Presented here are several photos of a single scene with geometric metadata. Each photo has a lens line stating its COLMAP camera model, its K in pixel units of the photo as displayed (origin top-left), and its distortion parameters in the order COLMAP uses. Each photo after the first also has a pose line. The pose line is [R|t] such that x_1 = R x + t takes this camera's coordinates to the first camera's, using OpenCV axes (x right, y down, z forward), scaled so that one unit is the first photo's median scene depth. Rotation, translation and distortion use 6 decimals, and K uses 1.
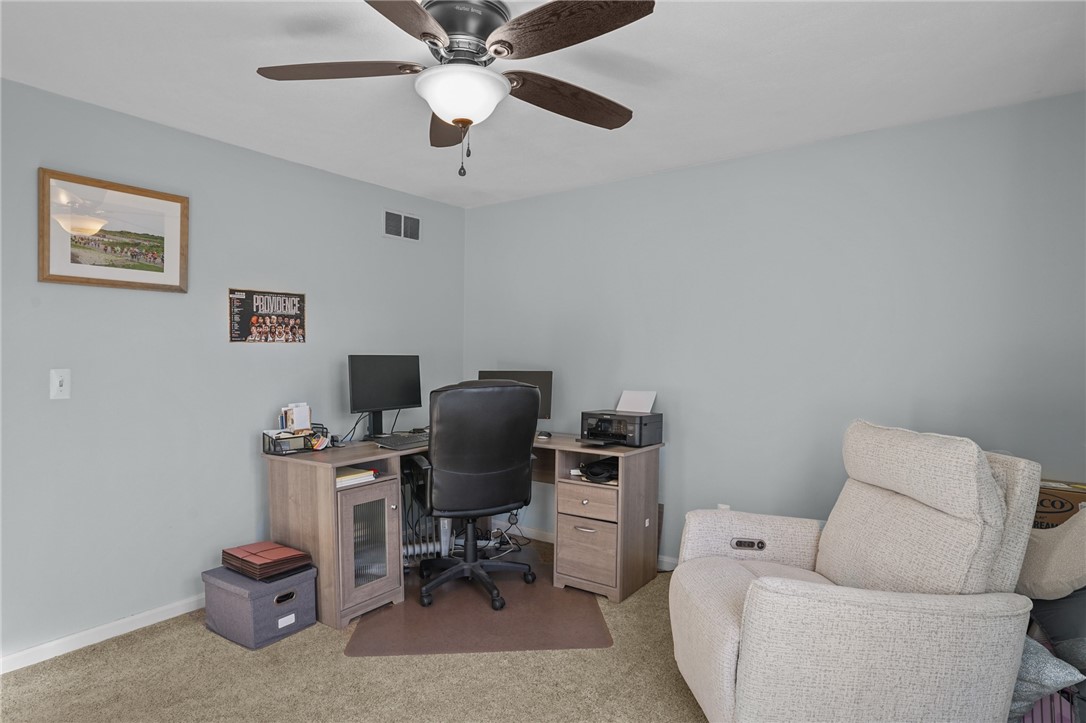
lens RADIAL K [[616.0, 0, 543.0], [0, 616.0, 361.5], [0, 0, 1]] dist [-0.002335, -0.000293]
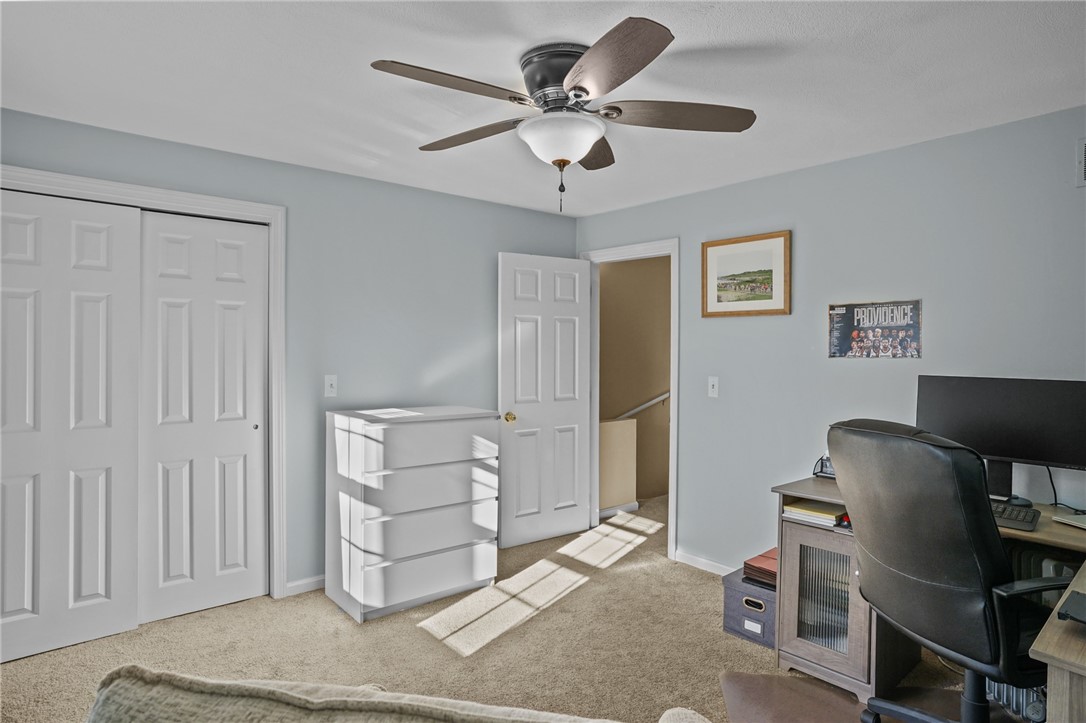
lens RADIAL K [[616.0, 0, 543.0], [0, 616.0, 361.5], [0, 0, 1]] dist [-0.002335, -0.000293]
pose [[-0.242762, 0.014879, -0.969972, 0.574622], [-0.020385, 0.999583, 0.020435, -0.035363], [0.969872, 0.024733, -0.242358, 0.764783]]
